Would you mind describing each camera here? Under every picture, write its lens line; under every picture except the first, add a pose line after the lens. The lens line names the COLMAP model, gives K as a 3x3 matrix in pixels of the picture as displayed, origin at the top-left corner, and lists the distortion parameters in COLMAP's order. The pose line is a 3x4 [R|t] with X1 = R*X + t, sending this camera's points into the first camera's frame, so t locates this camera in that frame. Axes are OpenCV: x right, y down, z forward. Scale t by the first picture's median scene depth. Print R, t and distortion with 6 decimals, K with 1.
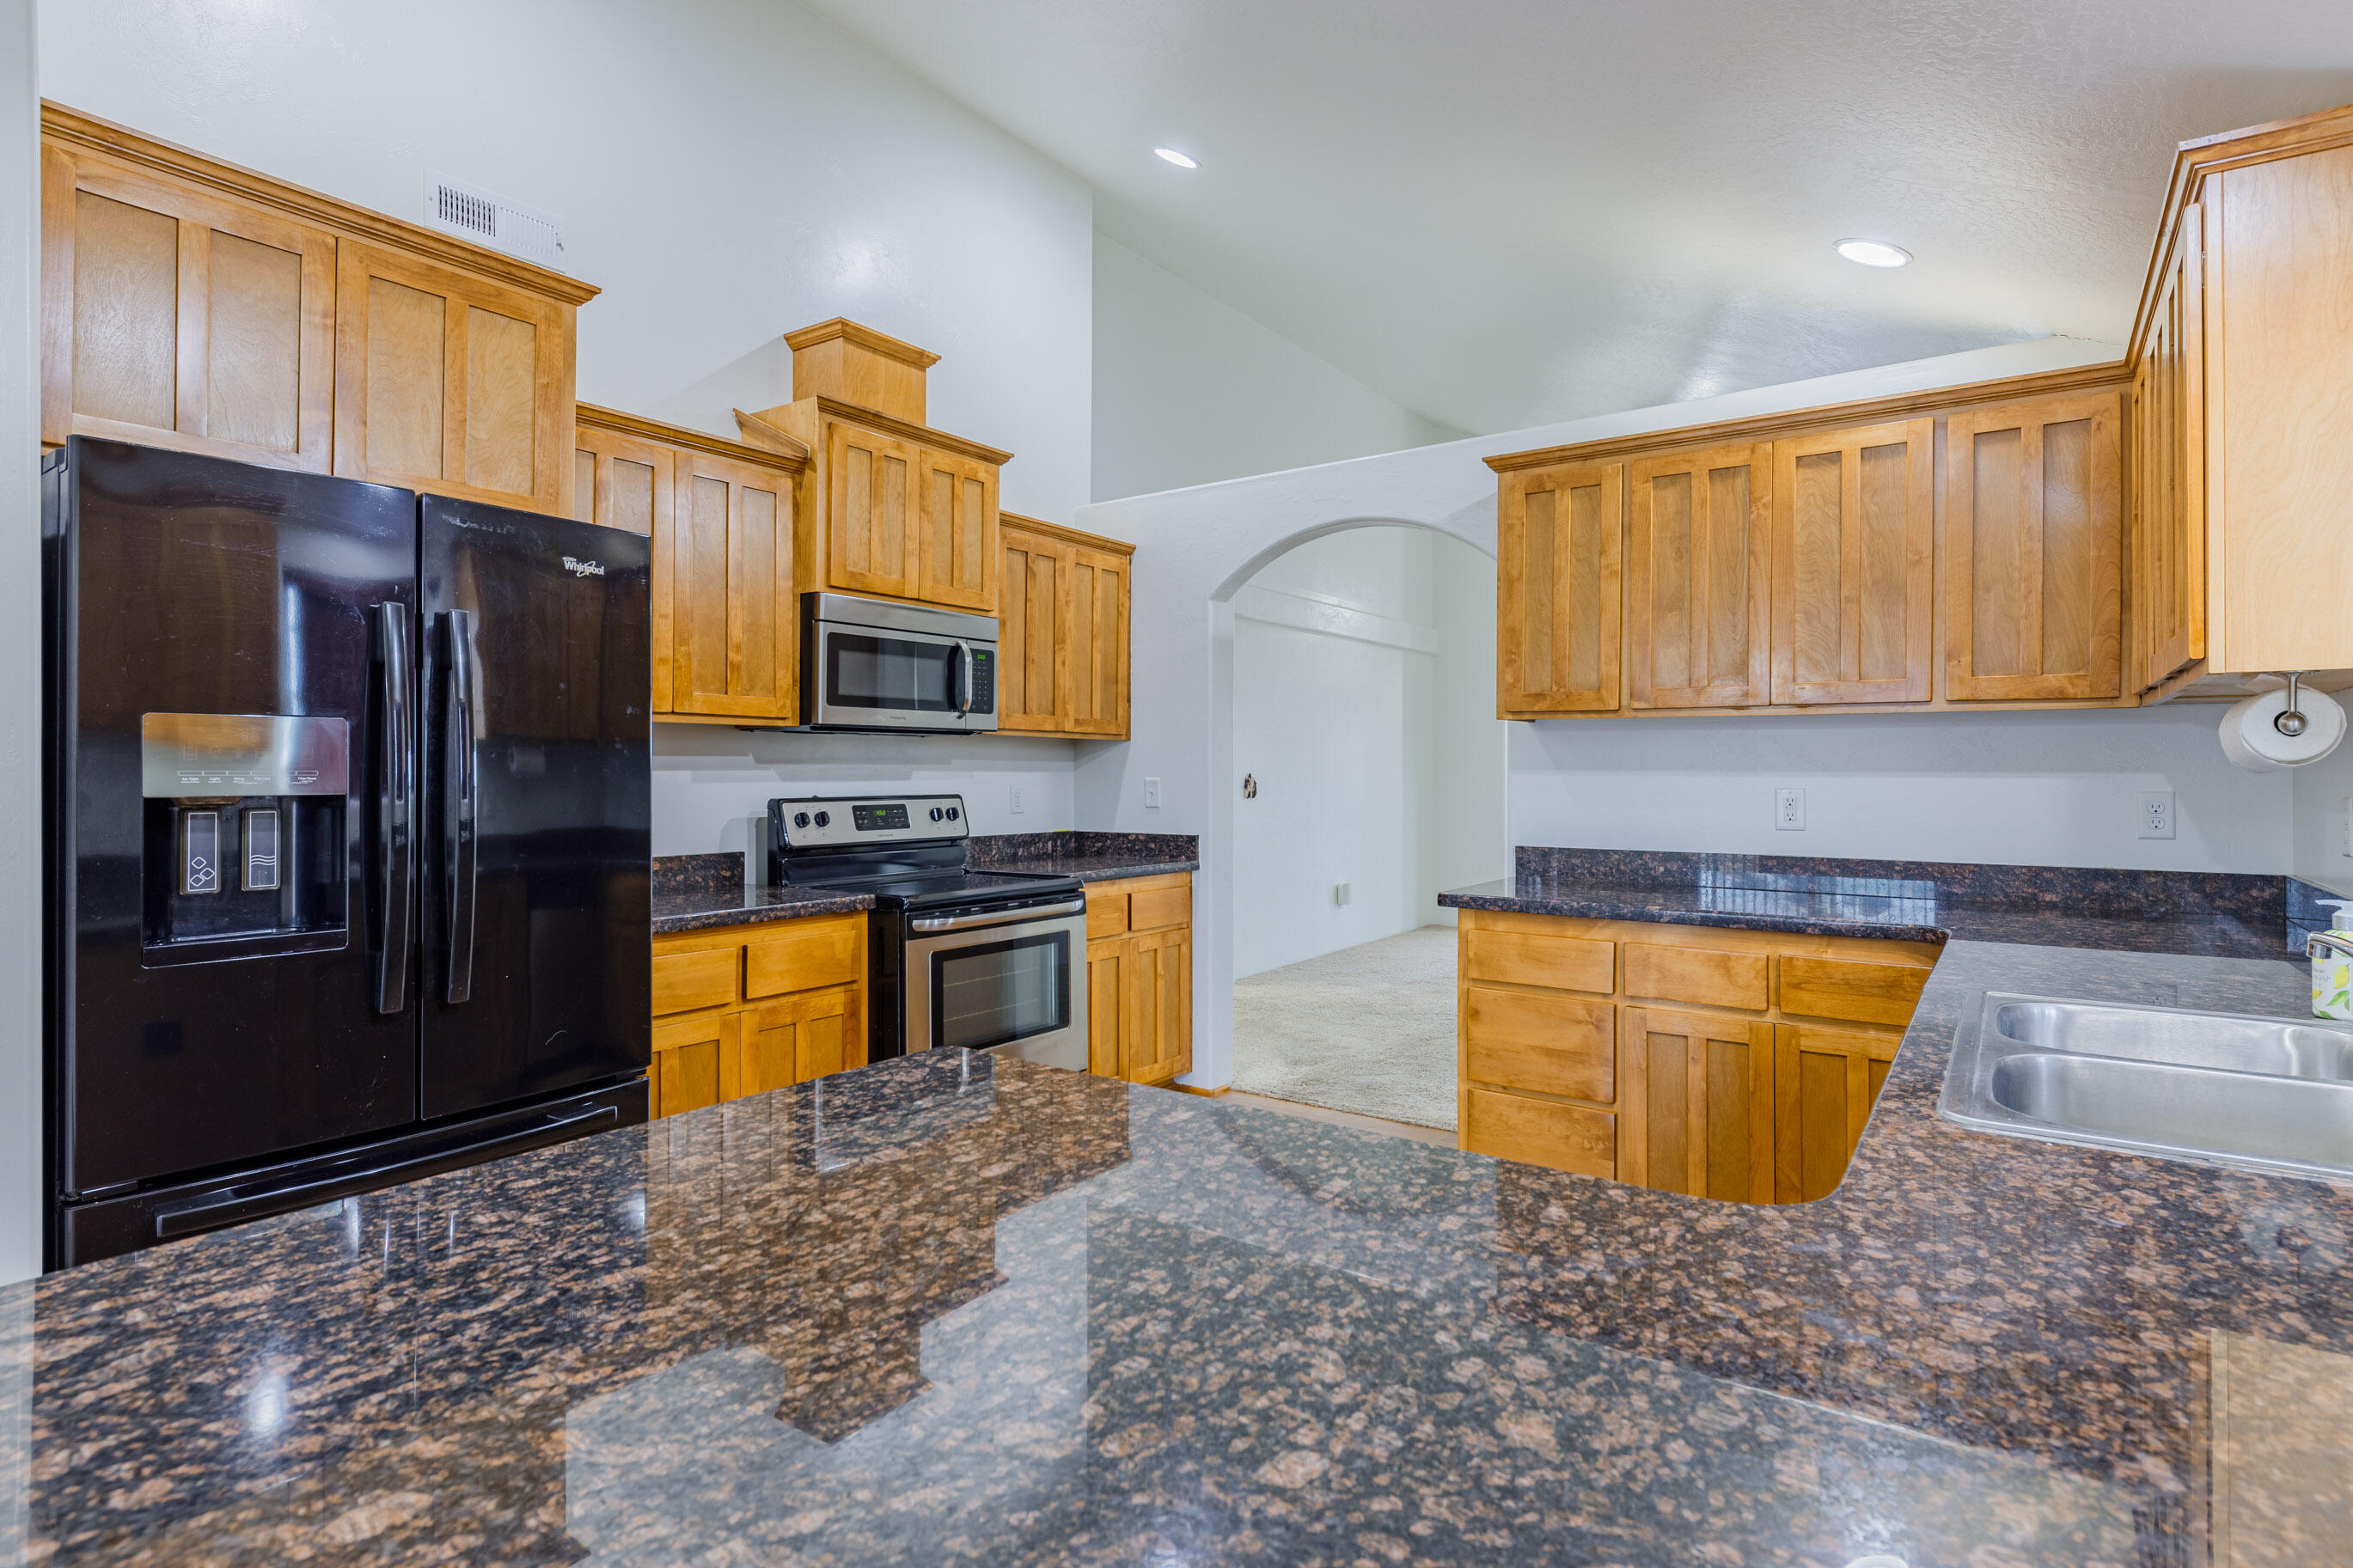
lens RADIAL K [[1173.7, 0, 1188.9], [0, 1173.7, 766.4], [0, 0, 1]] dist [-0.010797, -0.000602]
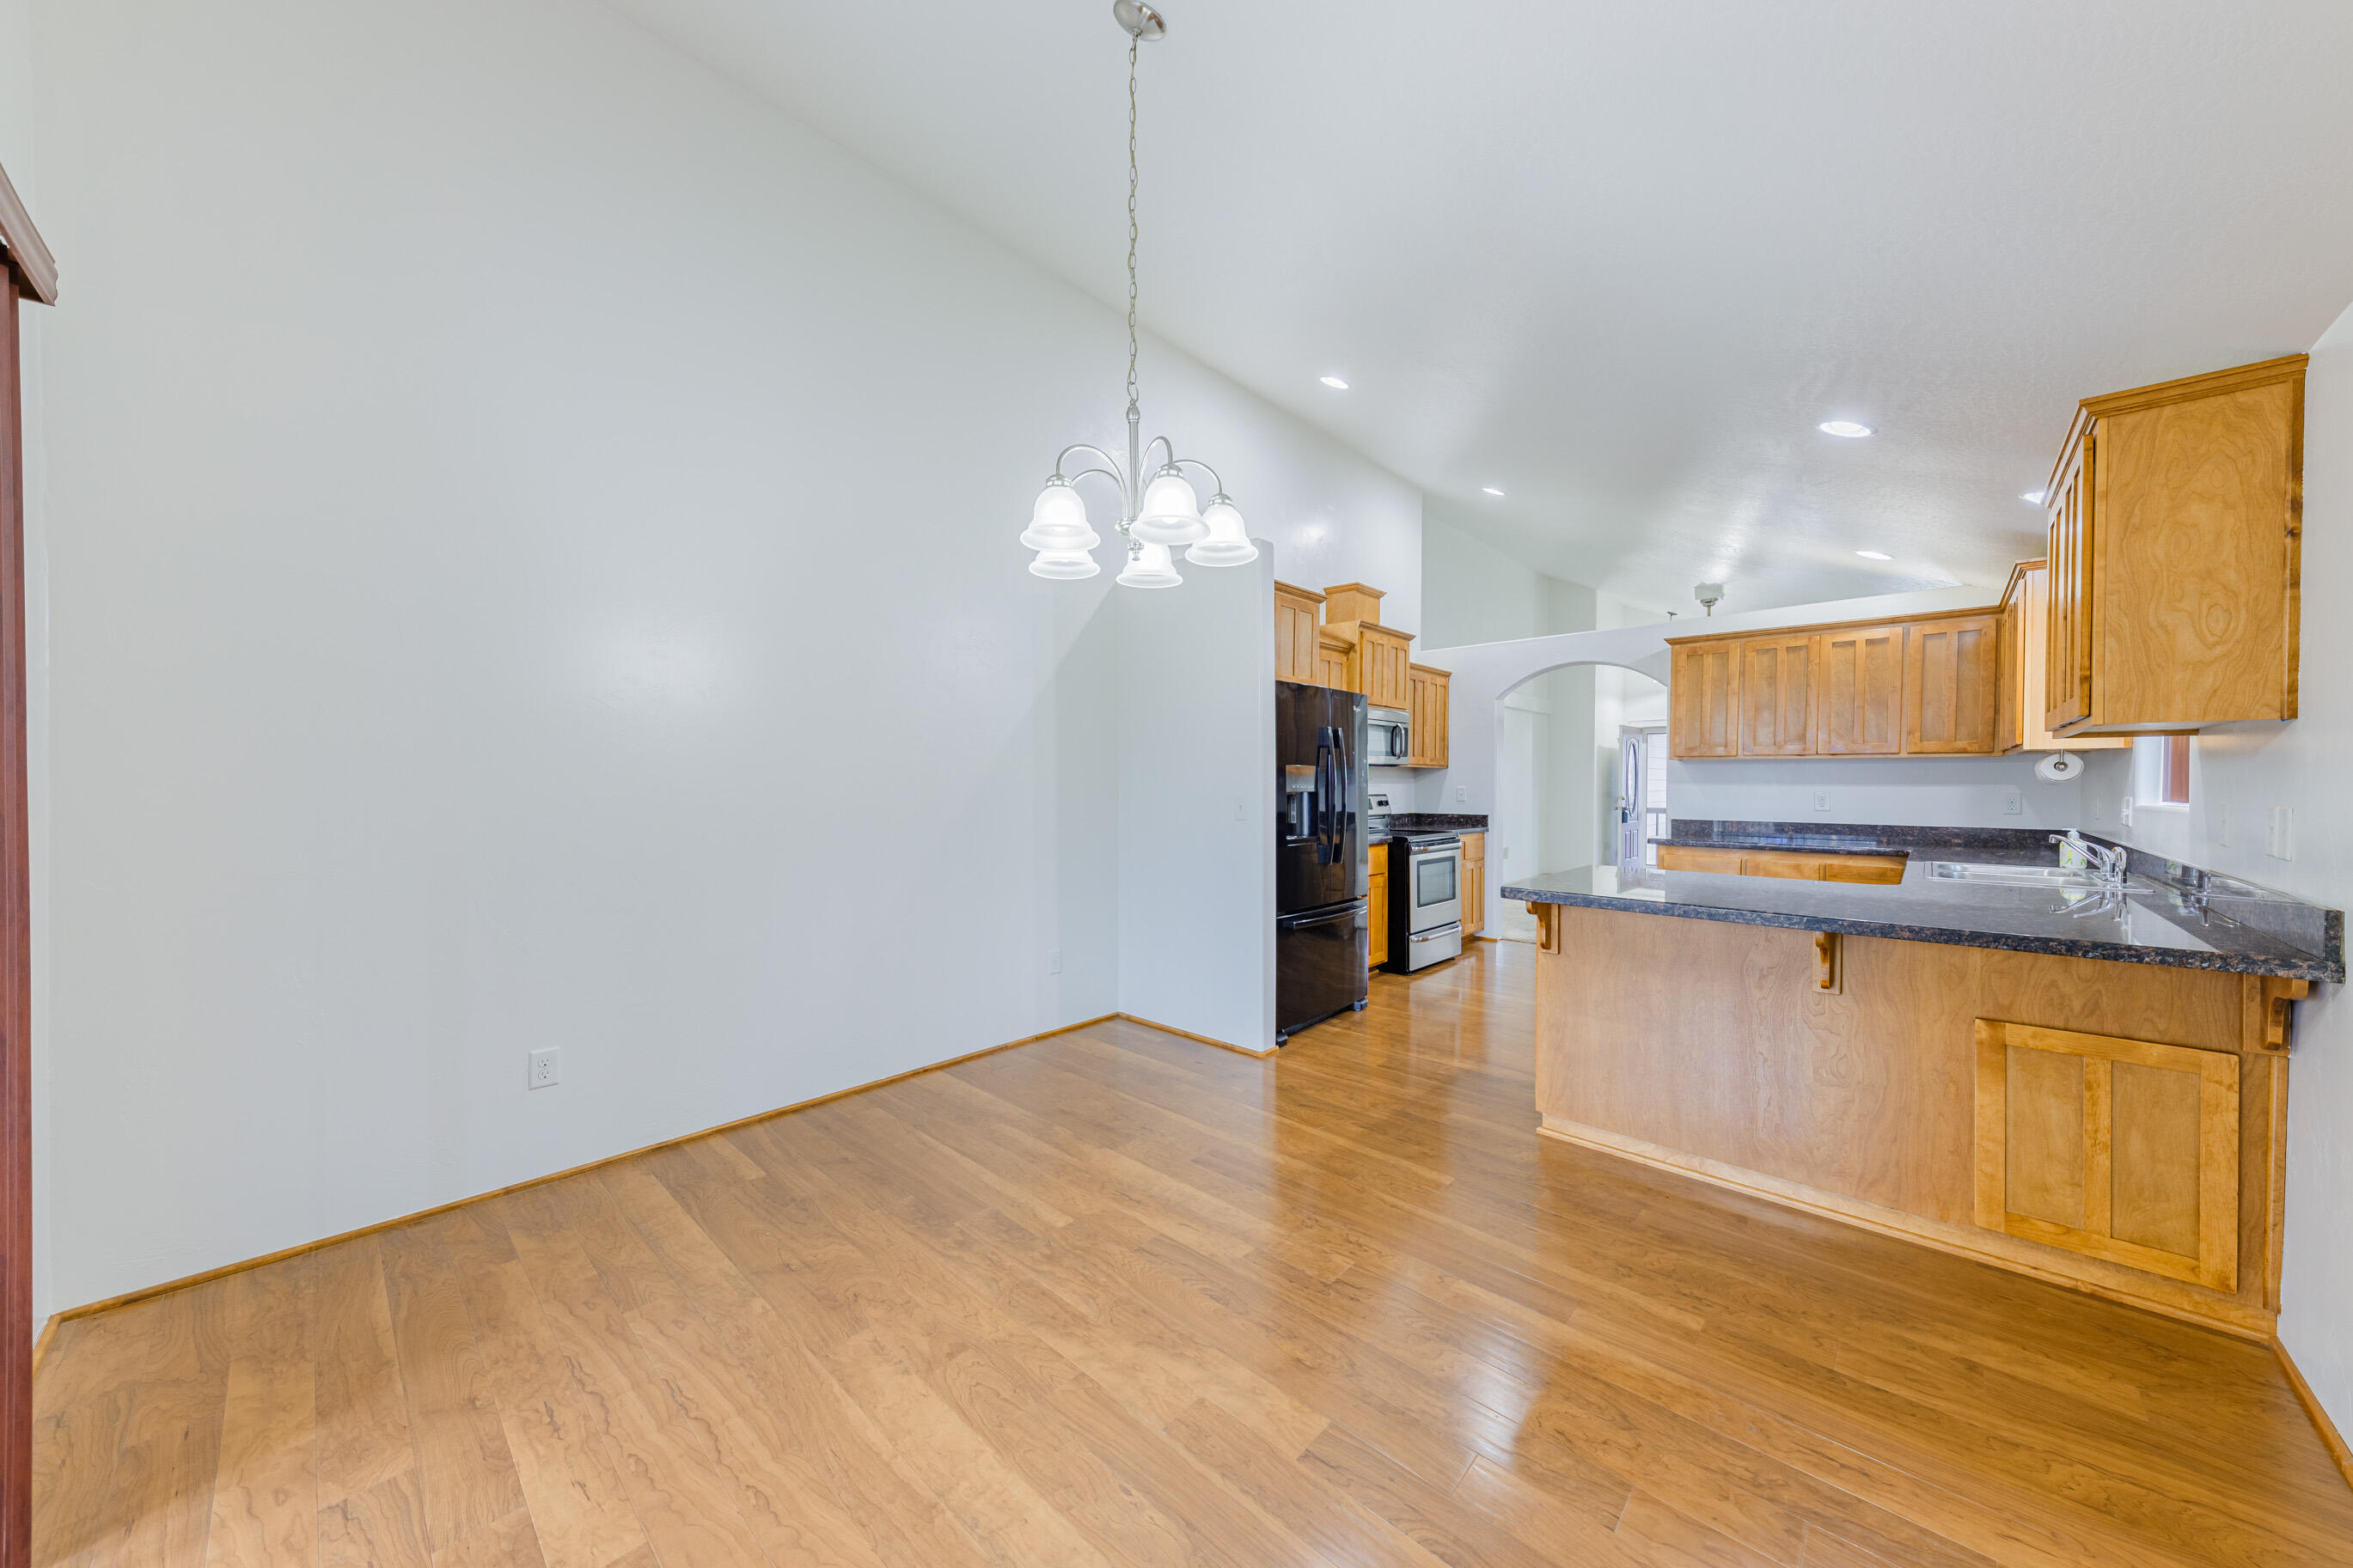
lens RADIAL K [[823.1, 0, 1171.7], [0, 823.1, 794.0], [0, 0, 1]] dist [0.008746, -0.000818]
pose [[0.991562, 0.001398, -0.129628, -0.519132], [0.001079, 0.999818, 0.019041, -0.007665], [0.129631, -0.019021, 0.991380, -0.725550]]
